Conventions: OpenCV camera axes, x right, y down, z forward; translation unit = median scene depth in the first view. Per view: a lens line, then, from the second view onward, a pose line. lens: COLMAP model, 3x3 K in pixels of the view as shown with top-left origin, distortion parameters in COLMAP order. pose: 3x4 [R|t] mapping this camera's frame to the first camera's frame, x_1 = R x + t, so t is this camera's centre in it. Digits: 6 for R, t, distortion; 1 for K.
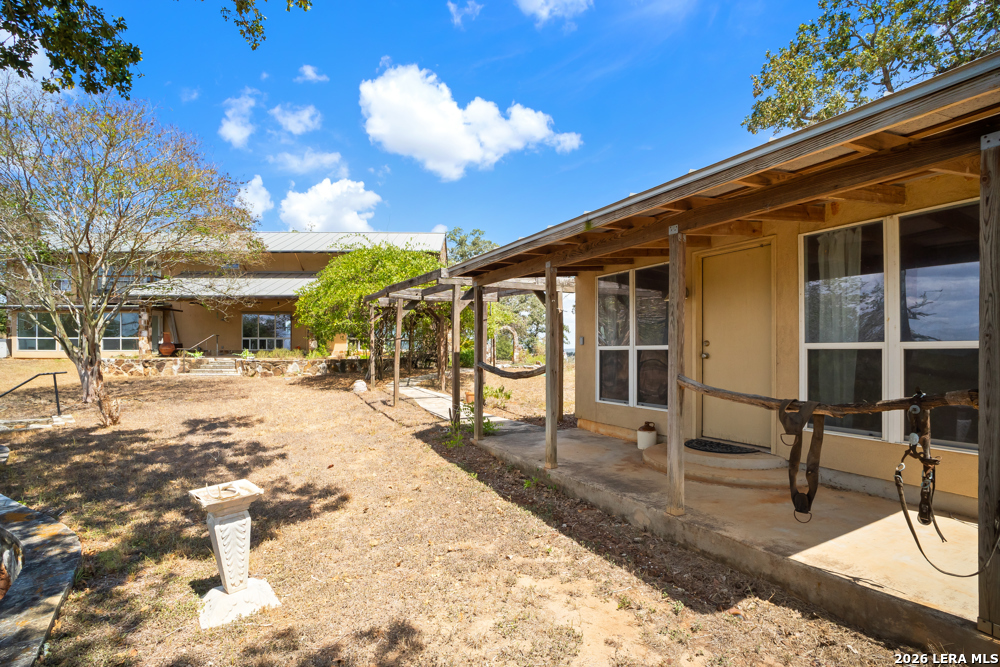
lens RADIAL K [[493.1, 0, 499.8], [0, 493.1, 337.7], [0, 0, 1]] dist [-0.066585, 0.027556]
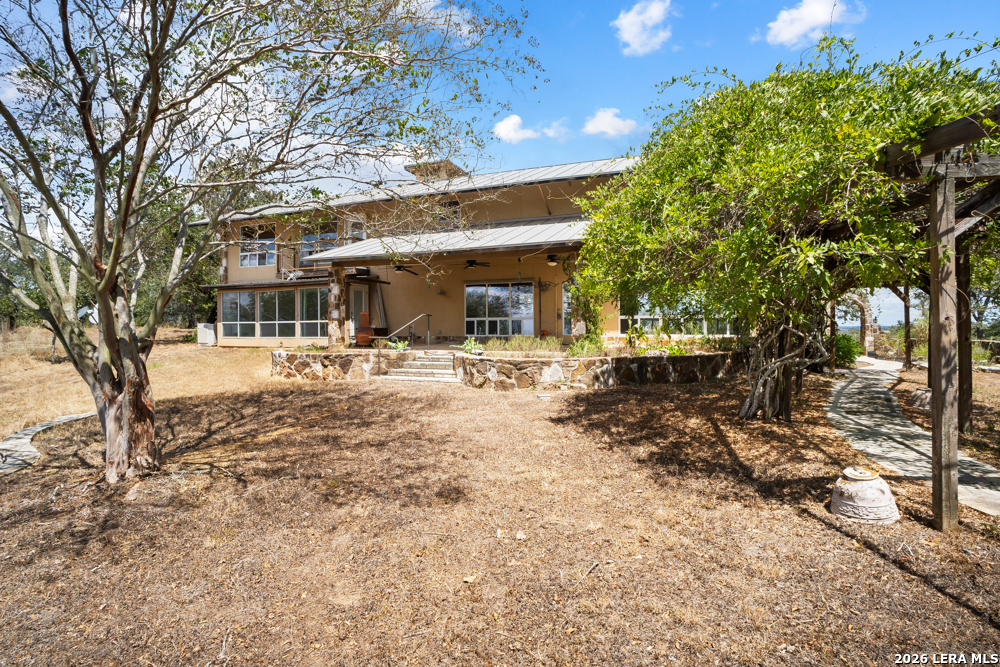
lens RADIAL K [[493.1, 0, 499.8], [0, 493.1, 337.7], [0, 0, 1]] dist [-0.066585, 0.027556]
pose [[0.911643, 0.002051, -0.410978, -0.254650], [0.013971, 0.999255, 0.035978, 0.003471], [0.410746, -0.038541, 0.910935, 0.491372]]
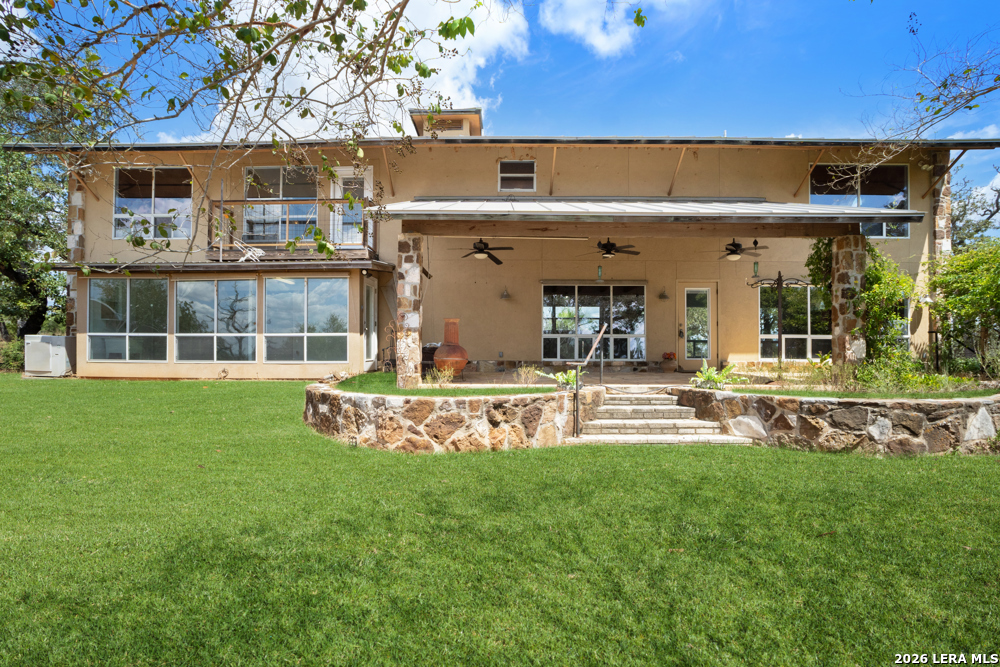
lens RADIAL K [[493.1, 0, 499.8], [0, 493.1, 337.7], [0, 0, 1]] dist [-0.066585, 0.027556]
pose [[0.997584, 0.000562, -0.069474, -0.693638], [-0.001208, 0.999956, -0.009267, 0.009475], [0.069466, 0.009329, 0.997541, 0.669108]]
